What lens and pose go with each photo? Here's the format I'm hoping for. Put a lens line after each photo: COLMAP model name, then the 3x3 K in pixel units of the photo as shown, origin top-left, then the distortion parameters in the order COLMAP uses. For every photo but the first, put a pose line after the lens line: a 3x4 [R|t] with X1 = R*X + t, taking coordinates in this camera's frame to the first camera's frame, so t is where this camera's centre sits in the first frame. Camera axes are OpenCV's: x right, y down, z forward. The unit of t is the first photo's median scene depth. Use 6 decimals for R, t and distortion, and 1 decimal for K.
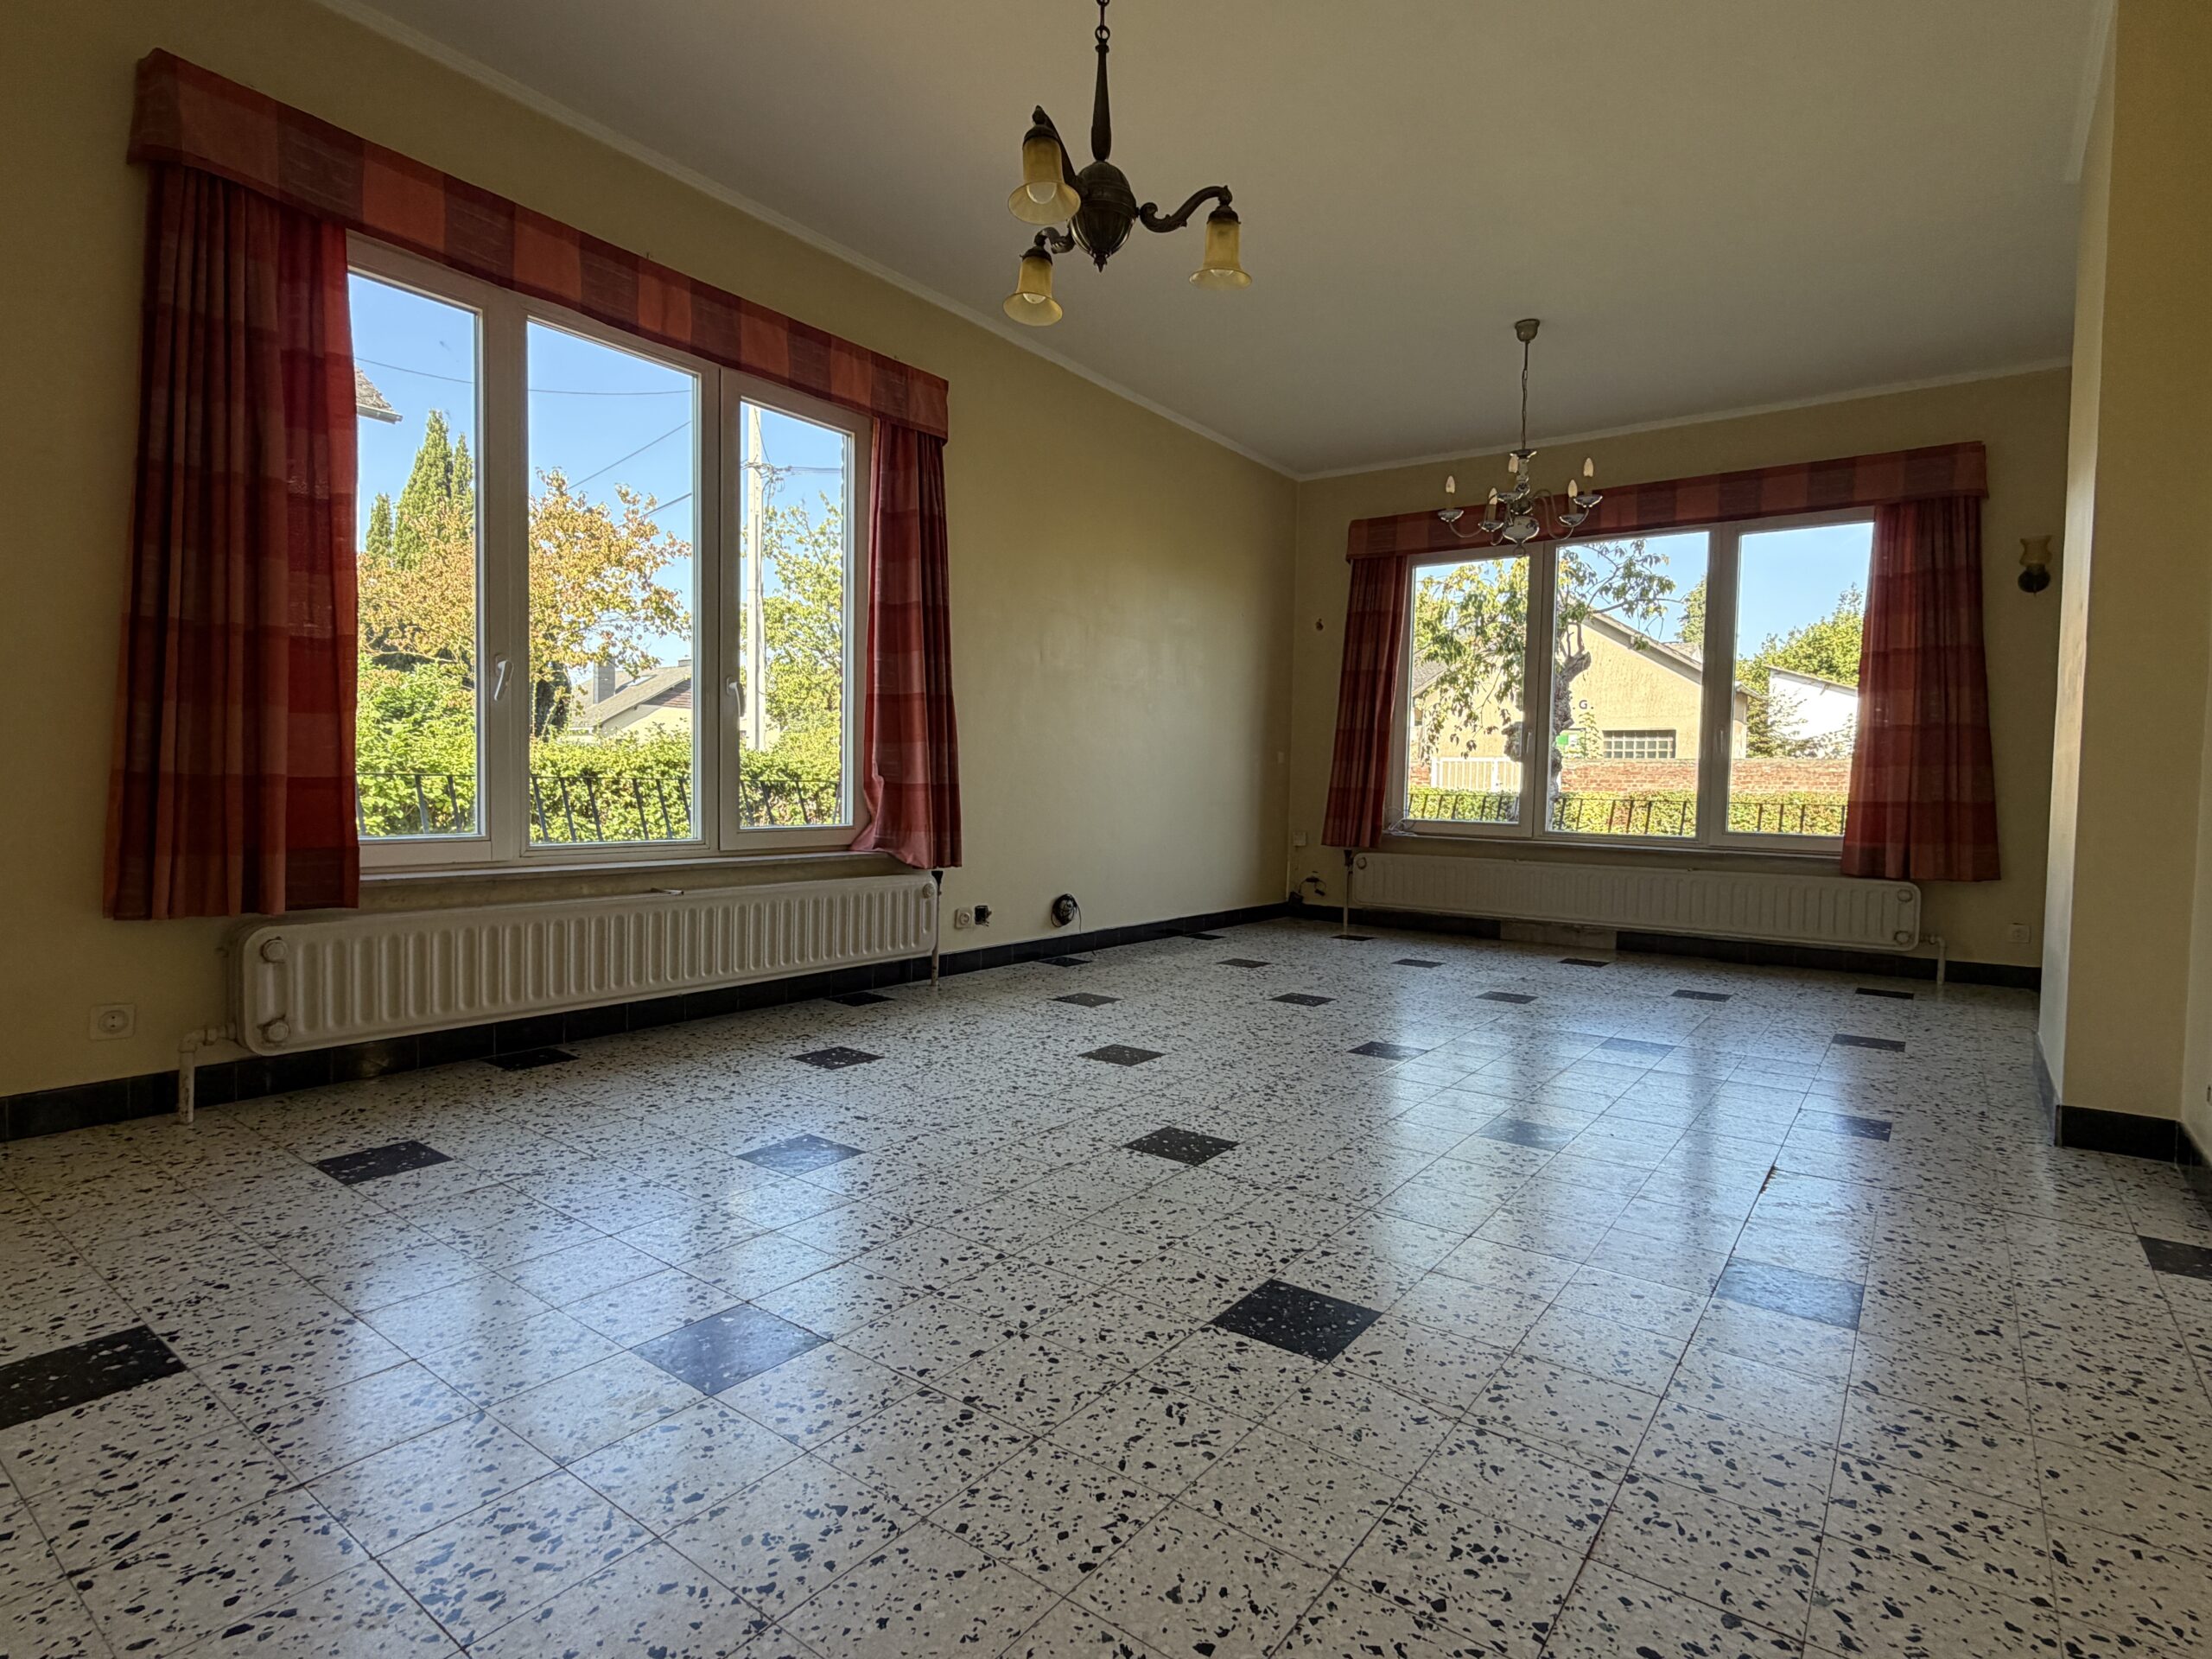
lens RADIAL K [[1109.7, 0, 1106.0], [0, 1109.7, 829.5], [0, 0, 1]] dist [0.000643, -0.000760]
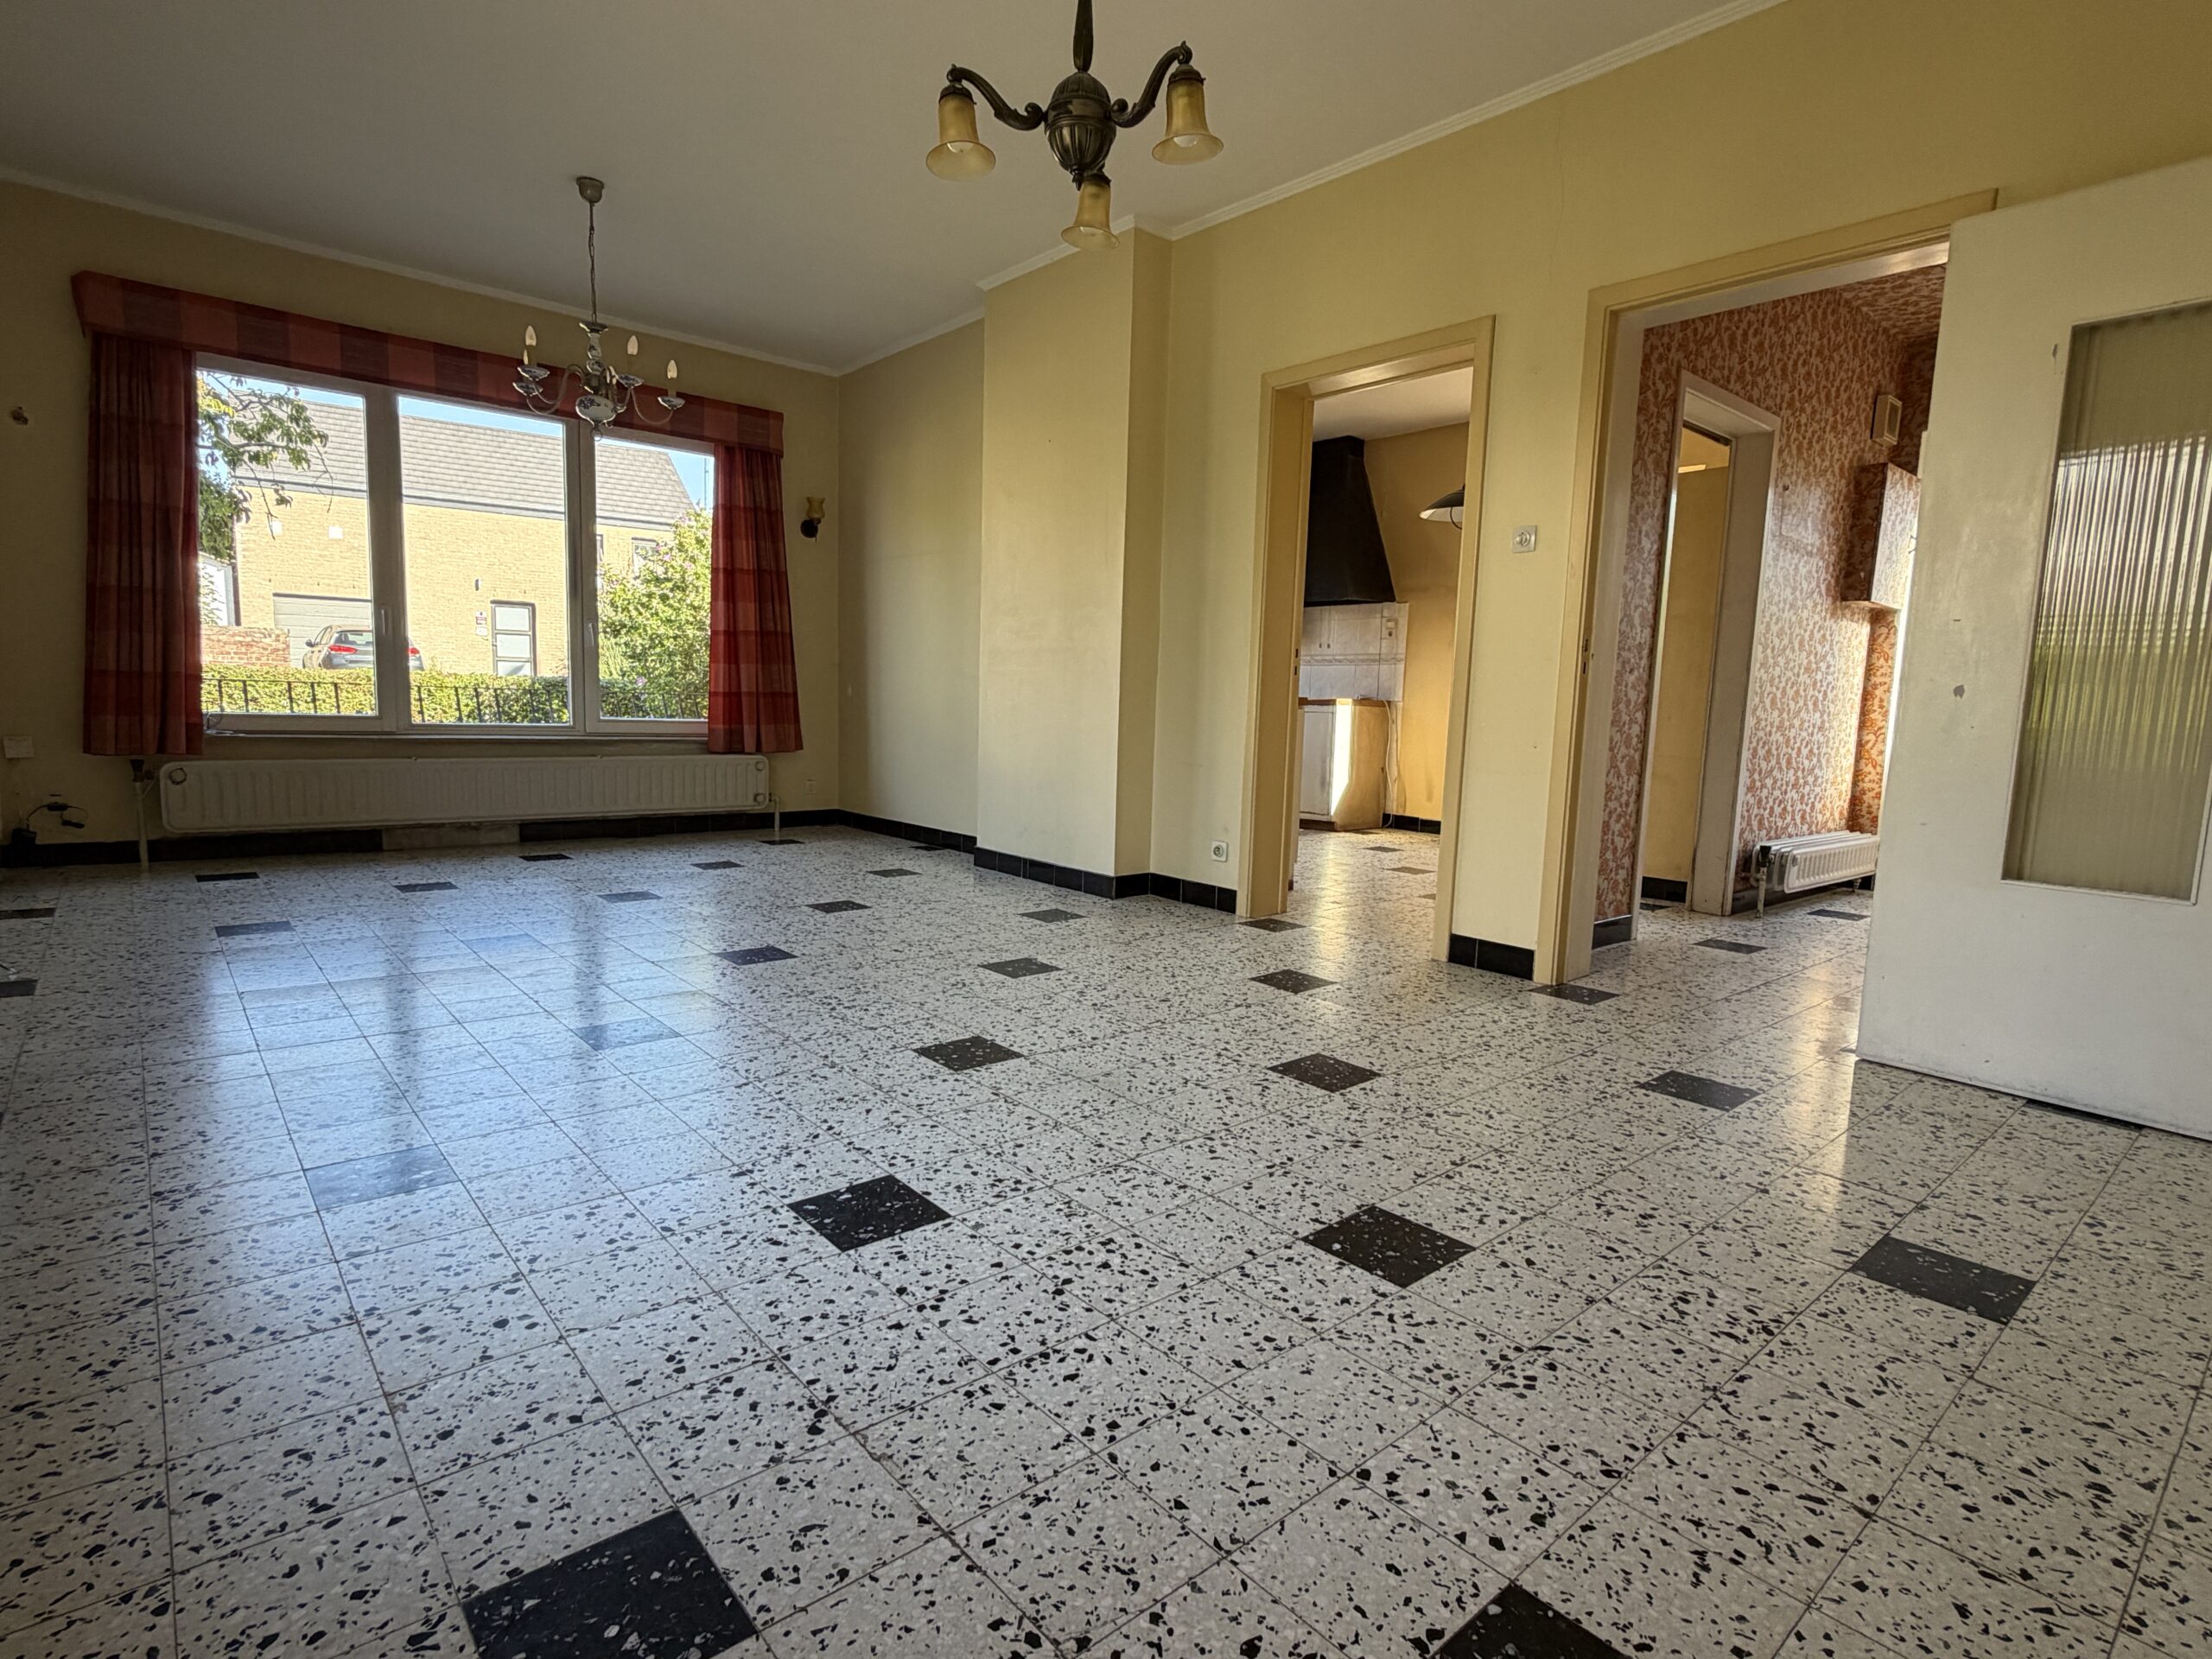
lens RADIAL K [[1109.7, 0, 1106.0], [0, 1109.7, 829.5], [0, 0, 1]] dist [0.000643, -0.000760]
pose [[0.234424, -0.128239, 0.963639, -0.886977], [0.011874, 0.991565, 0.129067, -0.057542], [-0.972062, -0.018814, 0.233969, 0.637957]]
